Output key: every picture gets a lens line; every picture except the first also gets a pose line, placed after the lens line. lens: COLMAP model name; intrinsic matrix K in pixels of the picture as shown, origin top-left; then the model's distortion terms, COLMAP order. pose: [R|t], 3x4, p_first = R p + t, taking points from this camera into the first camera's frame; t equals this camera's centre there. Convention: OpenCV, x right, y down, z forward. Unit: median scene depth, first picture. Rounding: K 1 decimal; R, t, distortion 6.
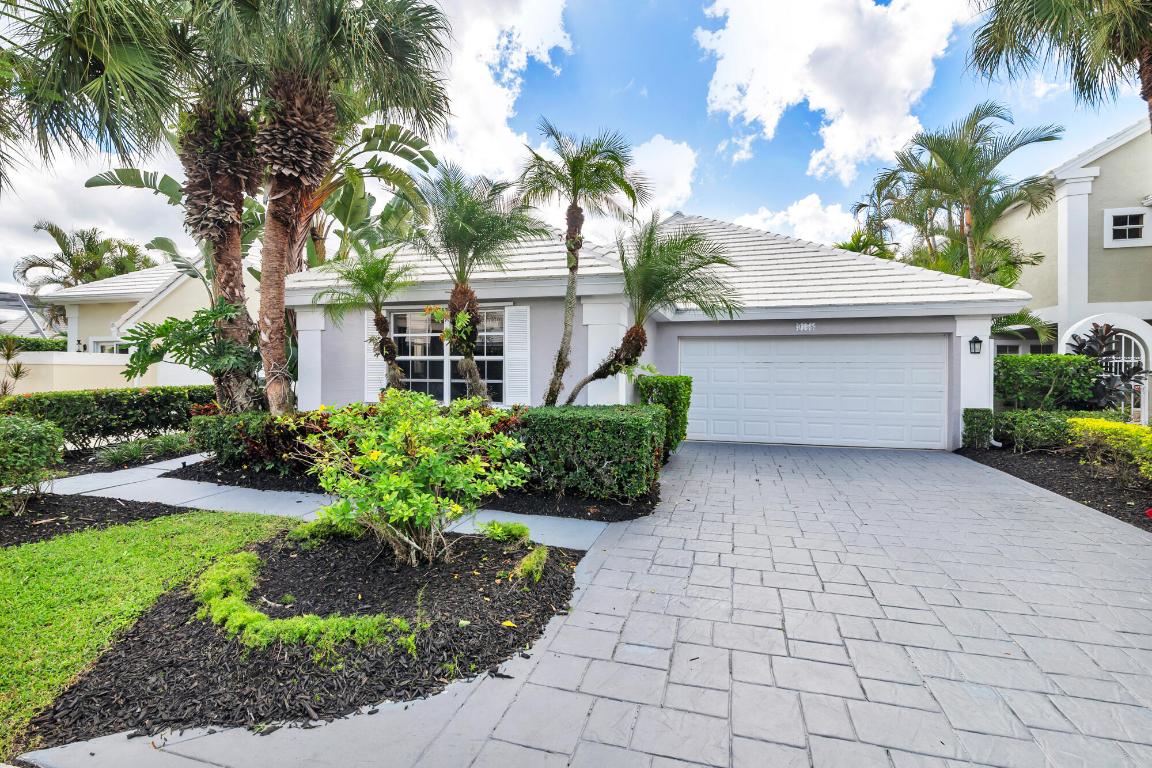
lens RADIAL K [[541.0, 0, 573.9], [0, 541.0, 368.9], [0, 0, 1]] dist [0.006096, -0.002179]
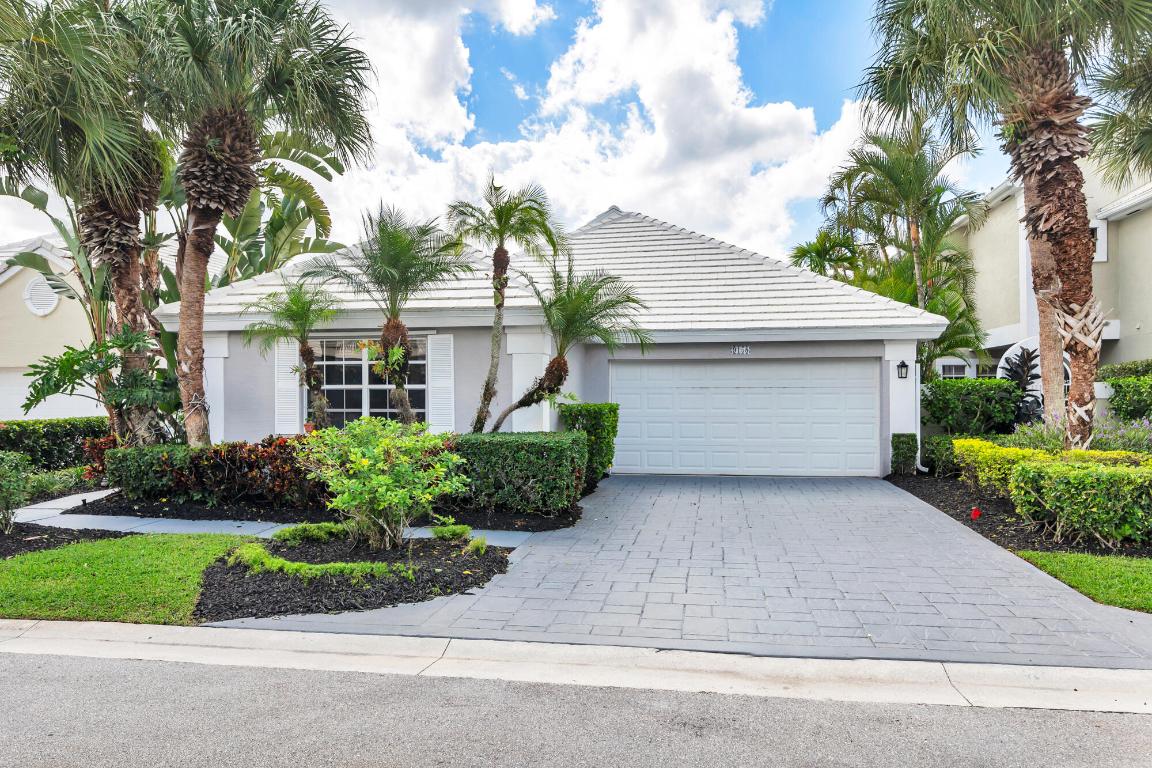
lens RADIAL K [[826.8, 0, 570.8], [0, 826.8, 388.4], [0, 0, 1]] dist [0.007136, -0.004040]
pose [[0.993712, -0.006568, 0.111777, -0.040285], [0.007116, 0.999965, -0.004501, -0.009565], [-0.111743, 0.005268, 0.993723, -0.580895]]
